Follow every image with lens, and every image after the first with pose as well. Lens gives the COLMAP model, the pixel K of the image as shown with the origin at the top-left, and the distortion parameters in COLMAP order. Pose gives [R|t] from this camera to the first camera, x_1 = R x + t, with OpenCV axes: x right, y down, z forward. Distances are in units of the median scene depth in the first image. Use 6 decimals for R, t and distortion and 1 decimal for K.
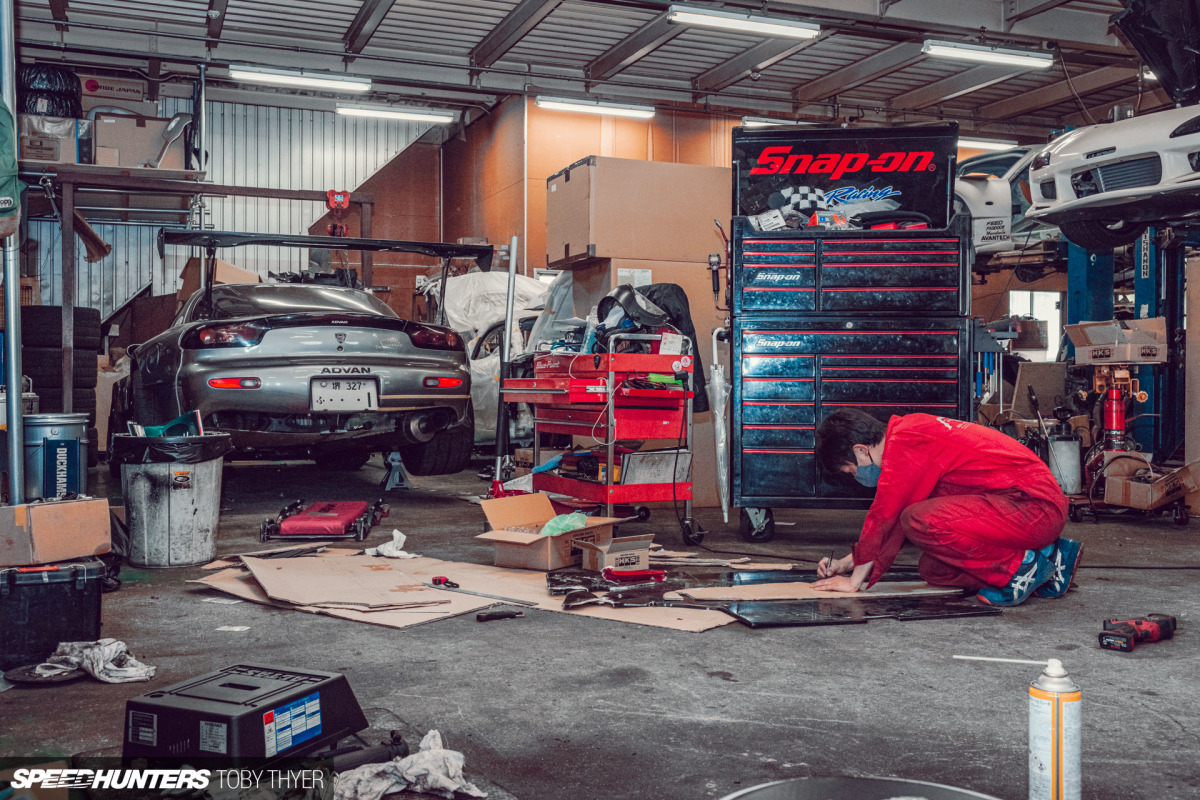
lens RADIAL K [[1260.0, 0, 598.7], [0, 1260.0, 402.0], [0, 0, 1]] dist [0.048555, 0.000000]
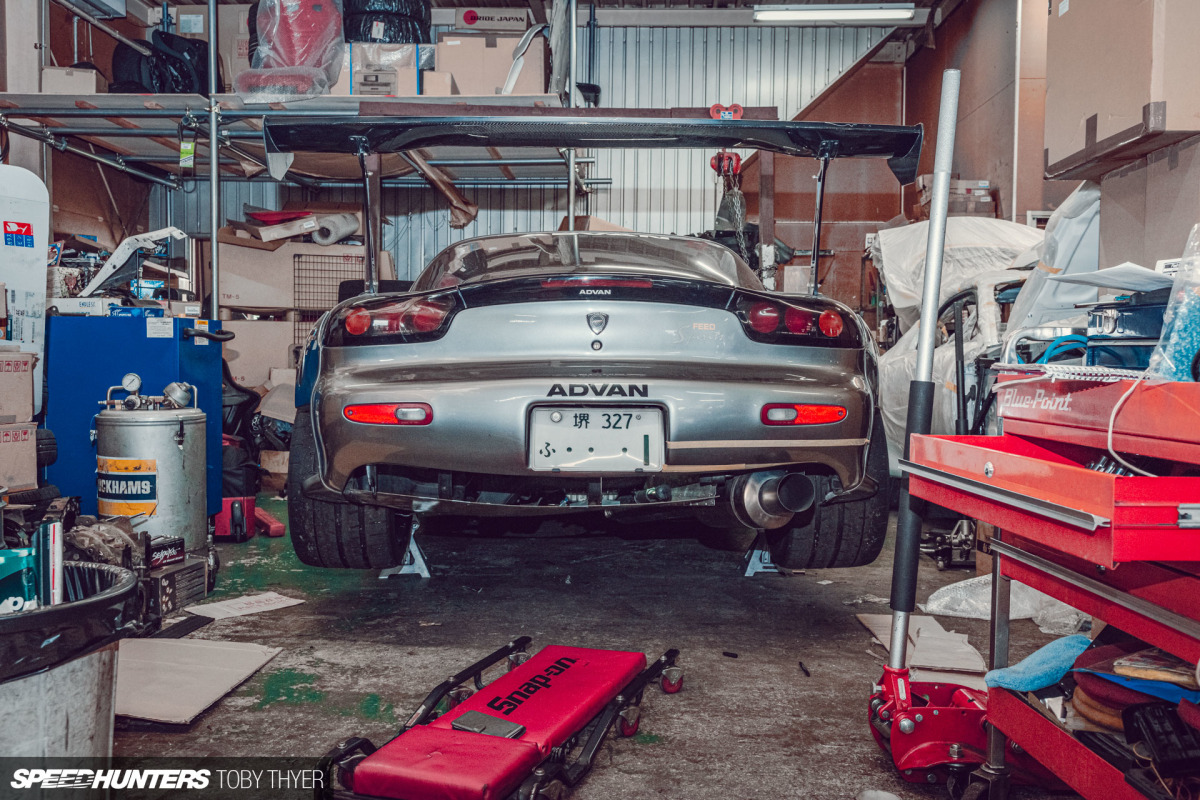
lens RADIAL K [[1260.0, 0, 575.8], [0, 1260.0, 384.8], [0, 0, 1]] dist [0.048555, 0.000000]
pose [[0.921305, 0.014913, -0.388555, -0.016854], [-0.013067, 0.999887, 0.007391, -0.028303], [0.388622, -0.001732, 0.921396, 0.505821]]
